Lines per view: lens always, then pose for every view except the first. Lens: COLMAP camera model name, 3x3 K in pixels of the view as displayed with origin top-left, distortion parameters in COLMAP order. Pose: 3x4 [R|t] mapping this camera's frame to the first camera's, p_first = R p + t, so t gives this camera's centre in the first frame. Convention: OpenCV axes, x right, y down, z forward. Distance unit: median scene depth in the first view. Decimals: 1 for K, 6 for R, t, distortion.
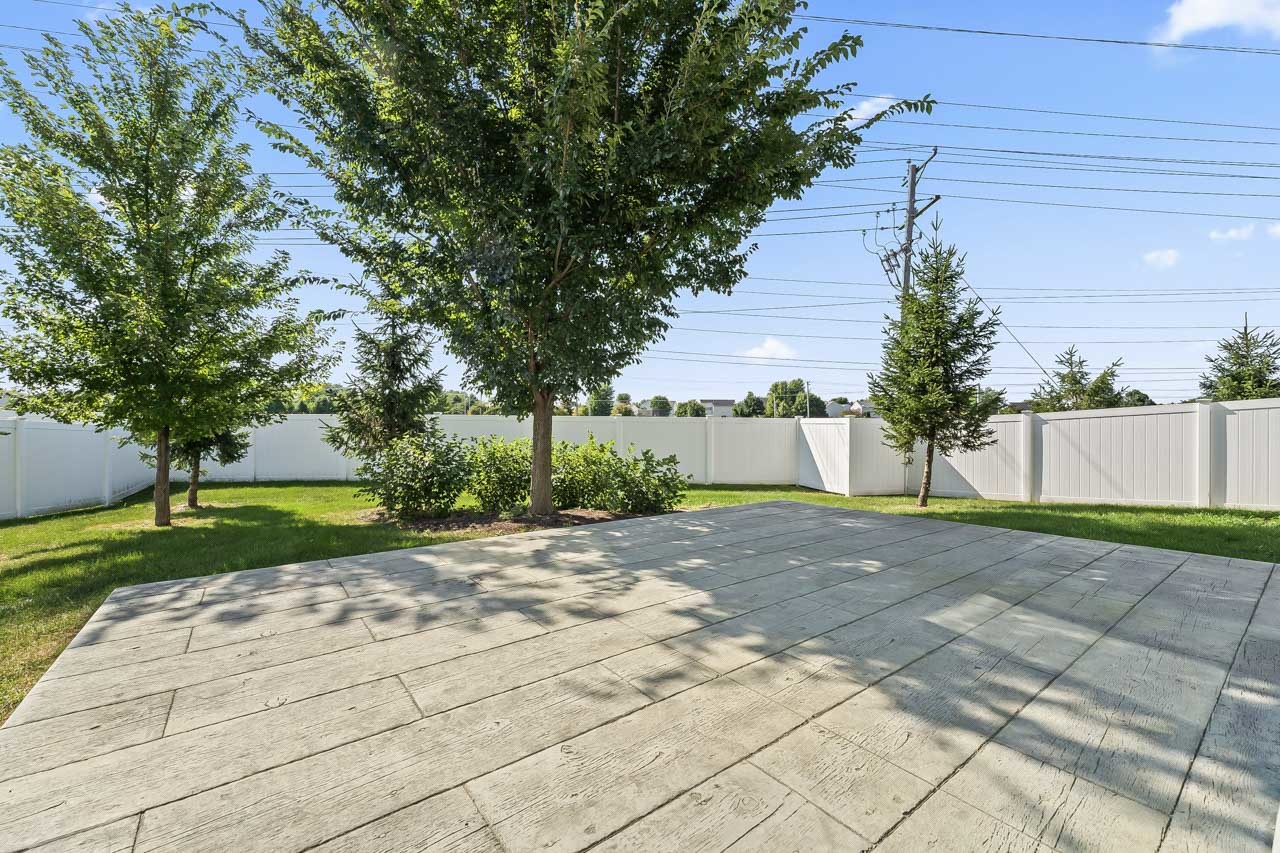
lens RADIAL K [[514.8, 0, 639.9], [0, 514.8, 420.6], [0, 0, 1]] dist [-0.000171, 0.000012]
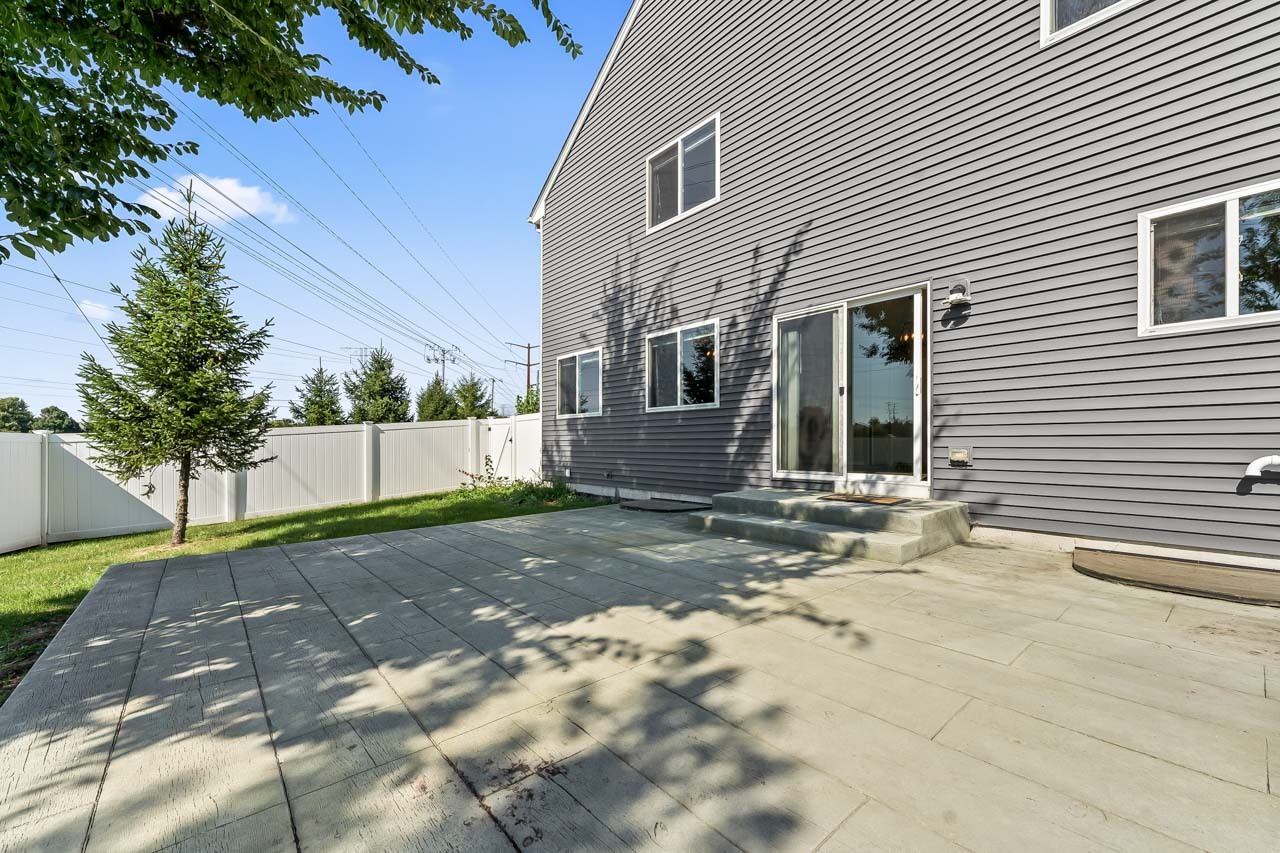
lens RADIAL K [[523.1, 0, 640.0], [0, 523.1, 426.5], [0, 0, 1]] dist [-0.000130, -0.000005]
pose [[-0.048174, 0.025231, 0.998520, -0.825070], [0.000696, 0.999682, -0.025226, 0.020187], [-0.998839, -0.000520, -0.048177, 0.967531]]
